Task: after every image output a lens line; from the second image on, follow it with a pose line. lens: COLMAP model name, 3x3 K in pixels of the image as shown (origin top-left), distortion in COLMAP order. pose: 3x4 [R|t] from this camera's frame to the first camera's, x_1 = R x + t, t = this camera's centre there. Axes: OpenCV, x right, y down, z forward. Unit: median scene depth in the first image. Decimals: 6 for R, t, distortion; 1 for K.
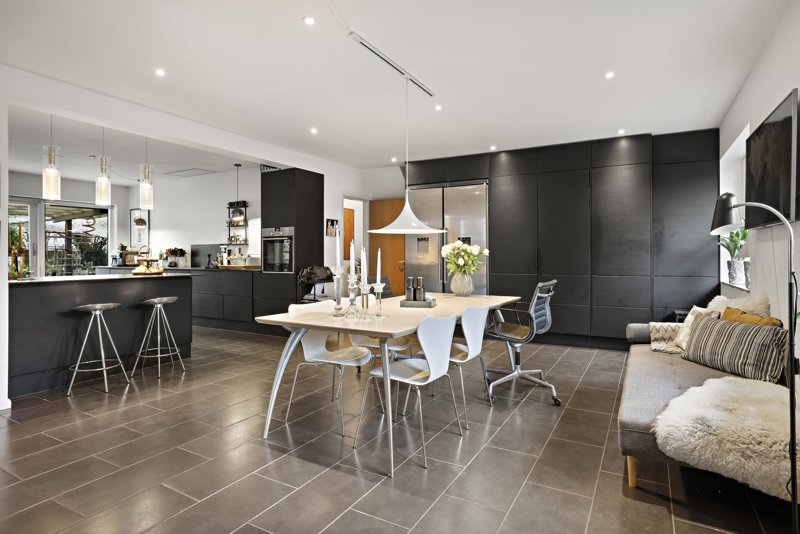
lens RADIAL K [[437.8, 0, 386.0], [0, 437.8, 260.9], [0, 0, 1]] dist [0.007675, 0.002190]
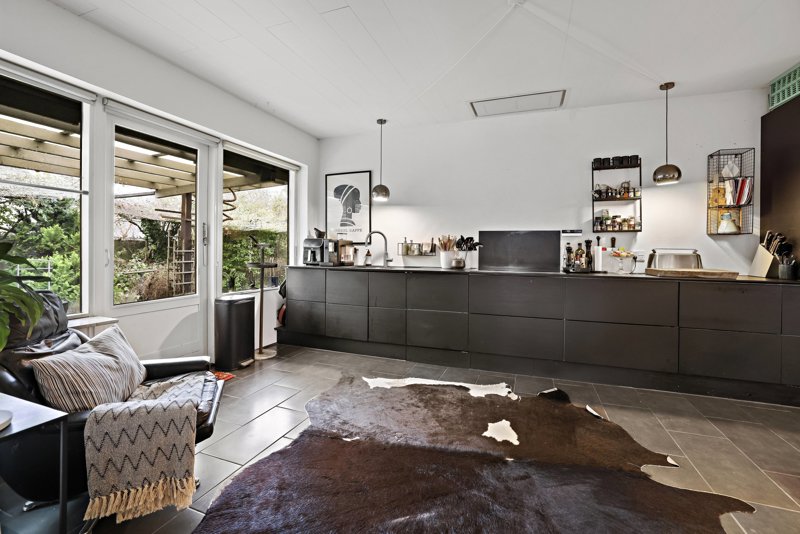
lens RADIAL K [[351.3, 0, 397.2], [0, 351.3, 249.3], [0, 0, 1]] dist [-0.032117, 0.002177]
pose [[0.985363, 0.003705, 0.170431, -0.751055], [-0.003529, 0.999993, -0.001337, -0.012247], [-0.170435, 0.000716, 0.985369, 0.641905]]
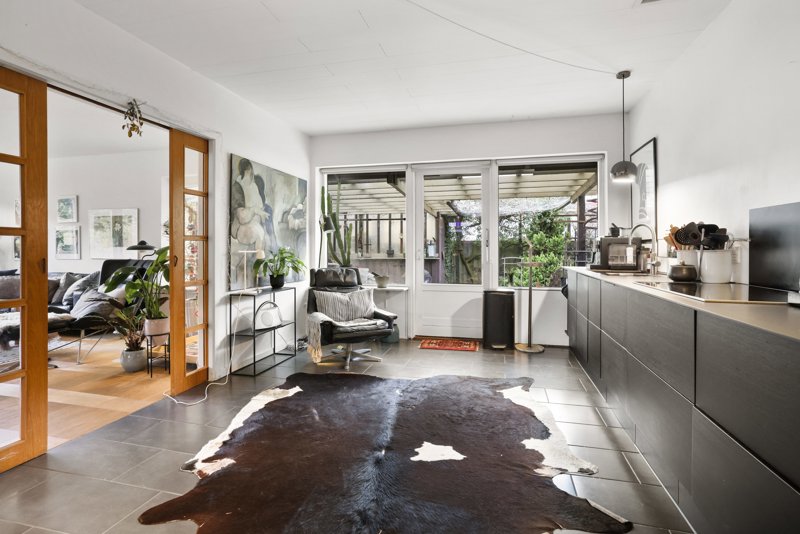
lens RADIAL K [[396.6, 0, 407.2], [0, 396.6, 253.0], [0, 0, 1]] dist [0.023260, -0.000362]
pose [[0.301922, 0.007095, -0.953306, -0.299879], [-0.001772, 0.999975, 0.006882, -0.010072], [0.953331, -0.000388, 0.301927, 0.820432]]
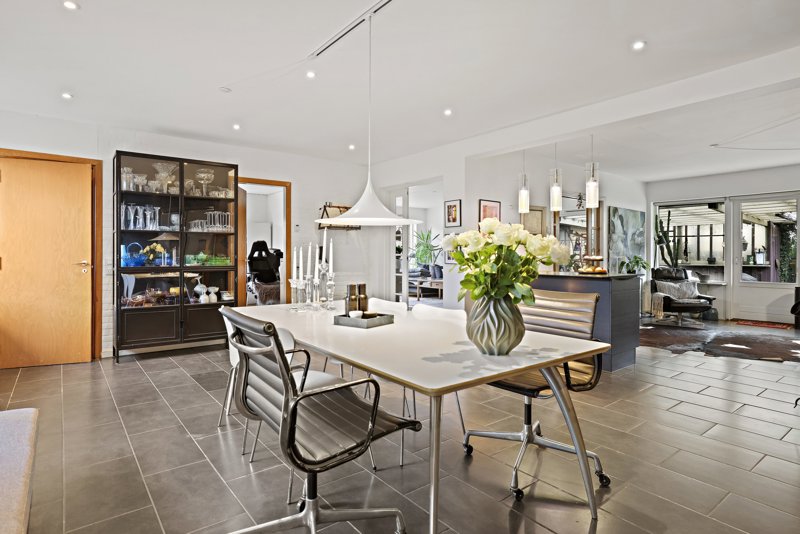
lens RADIAL K [[427.6, 0, 403.8], [0, 427.6, 258.1], [0, 0, 1]] dist [0.004040, 0.001797]
pose [[-0.350956, -0.000246, -0.936392, 0.351446], [-0.009202, 0.999953, 0.003187, -0.003188], [0.936347, 0.009735, -0.350941, 0.645469]]
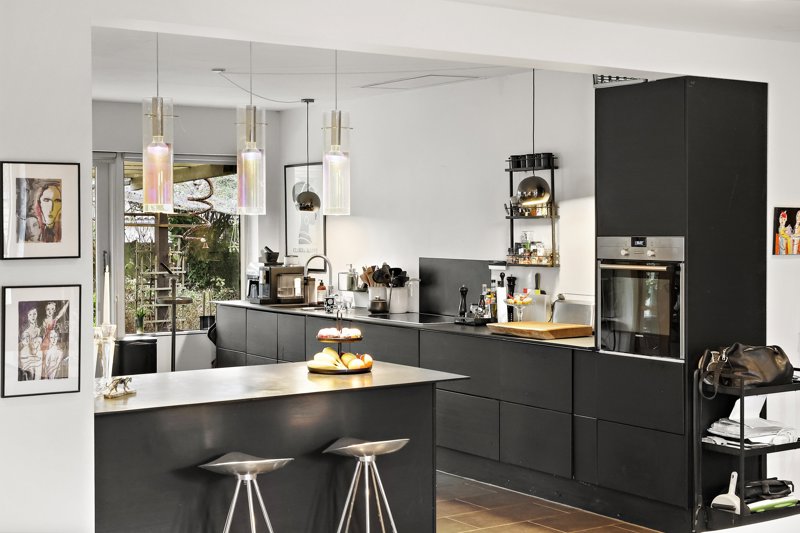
lens RADIAL K [[1212.2, 0, 399.0], [0, 1212.2, 258.5], [0, 0, 1]] dist [0.018325, 0.000000]
pose [[0.913981, 0.007018, -0.405697, -0.012647], [0.003074, 0.999702, 0.024219, -0.073879], [0.405746, -0.023383, 0.913687, -0.027927]]
